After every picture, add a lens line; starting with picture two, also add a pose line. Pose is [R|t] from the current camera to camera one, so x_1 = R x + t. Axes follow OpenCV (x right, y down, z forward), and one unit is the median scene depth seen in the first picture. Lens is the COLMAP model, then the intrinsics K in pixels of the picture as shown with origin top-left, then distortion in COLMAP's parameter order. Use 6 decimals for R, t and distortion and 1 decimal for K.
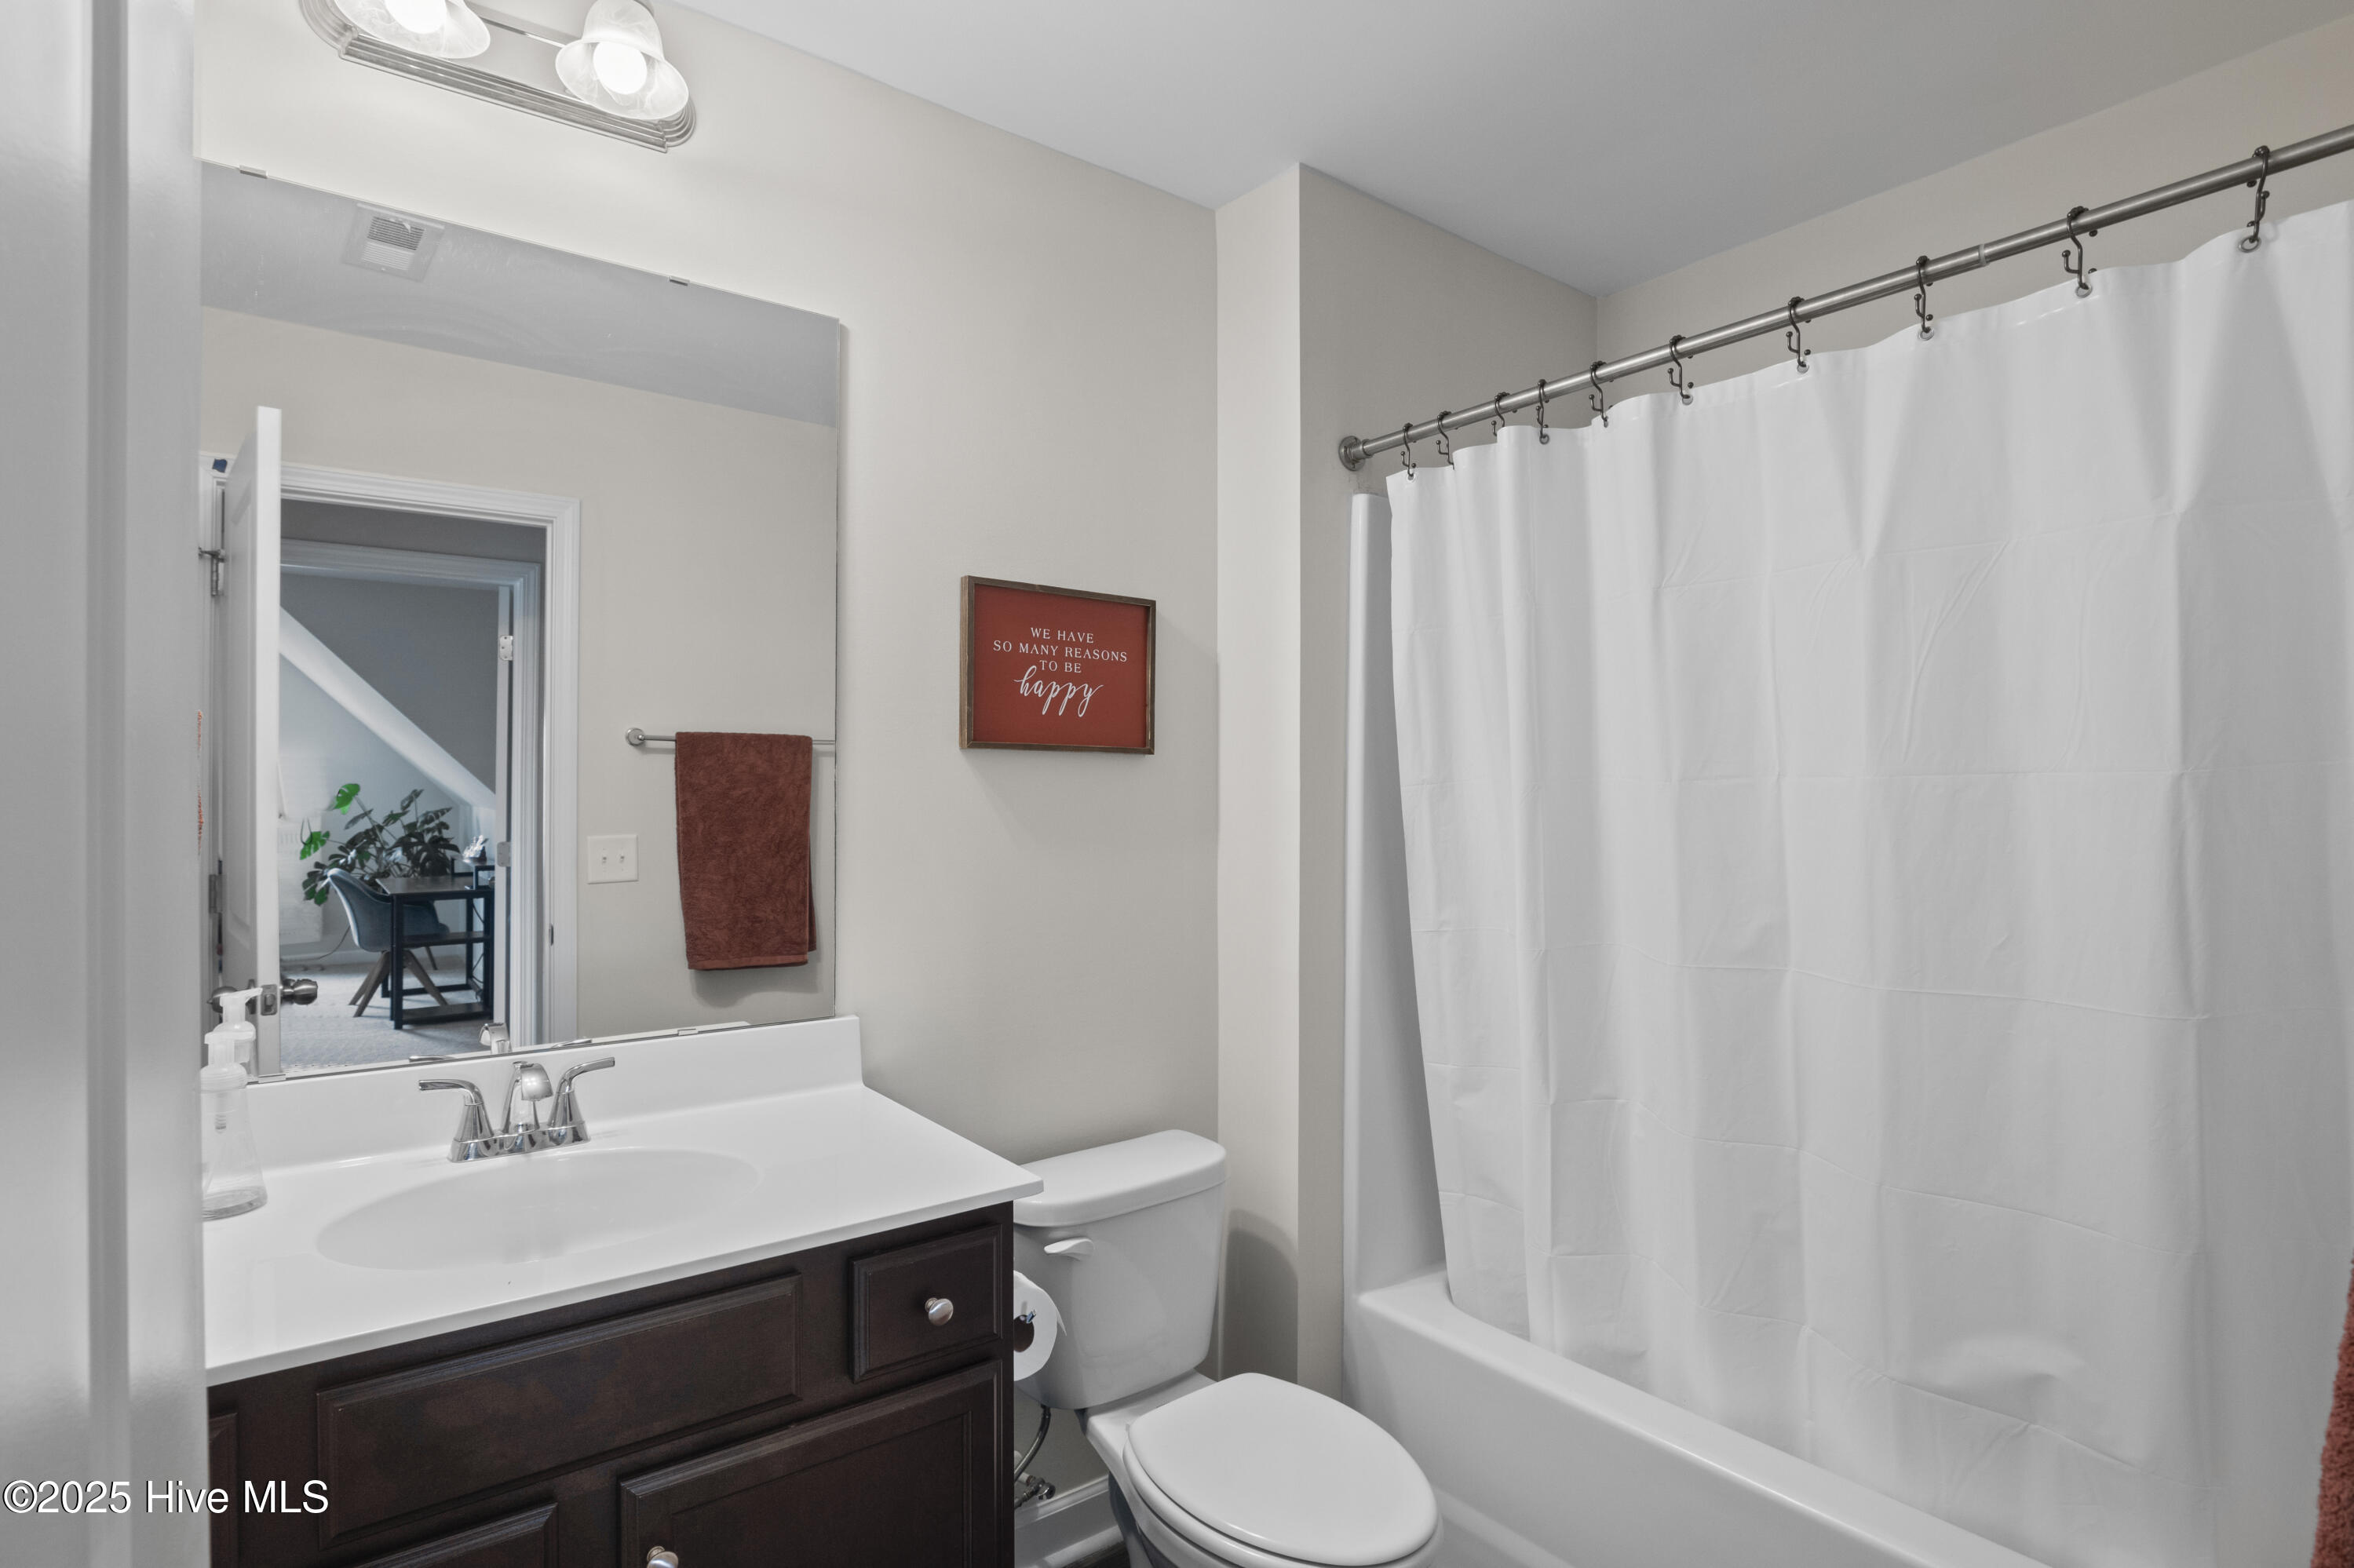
lens RADIAL K [[1197.4, 0, 1175.6], [0, 1197.4, 794.0], [0, 0, 1]] dist [-0.001886, -0.000634]
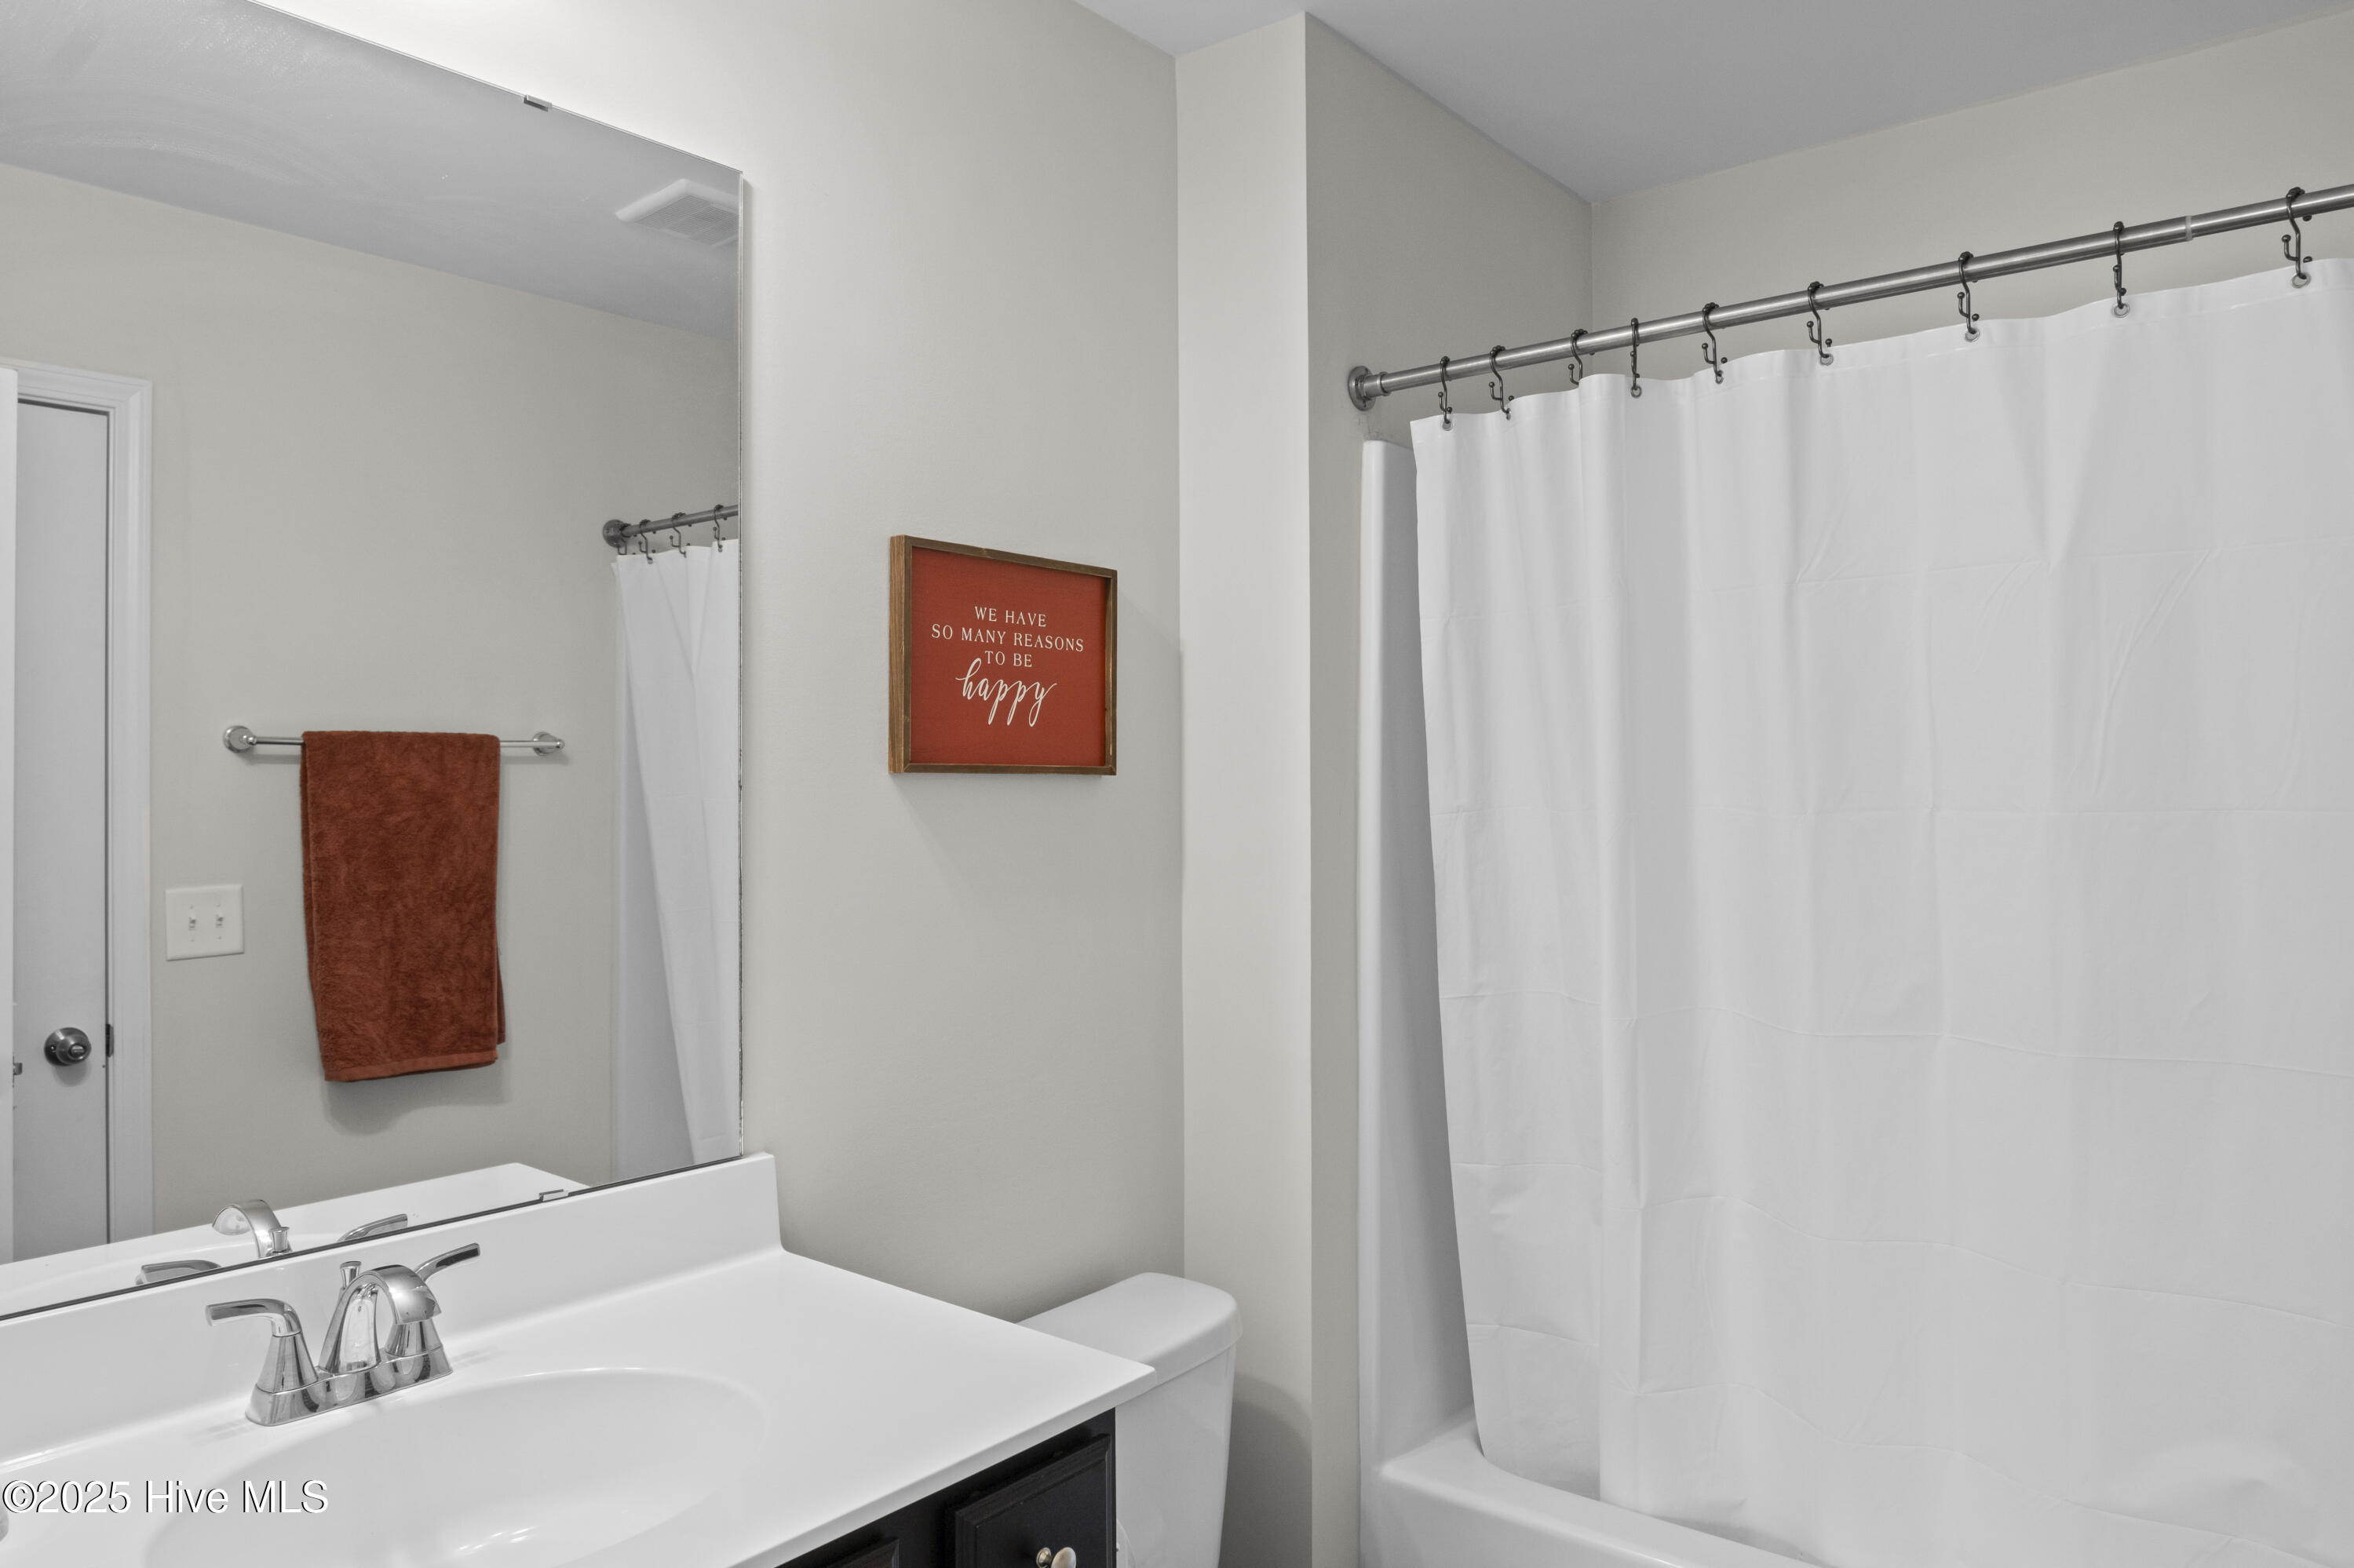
lens RADIAL K [[1581.8, 0, 1172.5], [0, 1581.8, 779.1], [0, 0, 1]] dist [-0.012596, 0.001893]
pose [[0.971815, -0.005795, 0.235672, -0.227318], [0.006493, 0.999977, -0.002187, -0.029586], [-0.235654, 0.003656, 0.971830, 0.029801]]
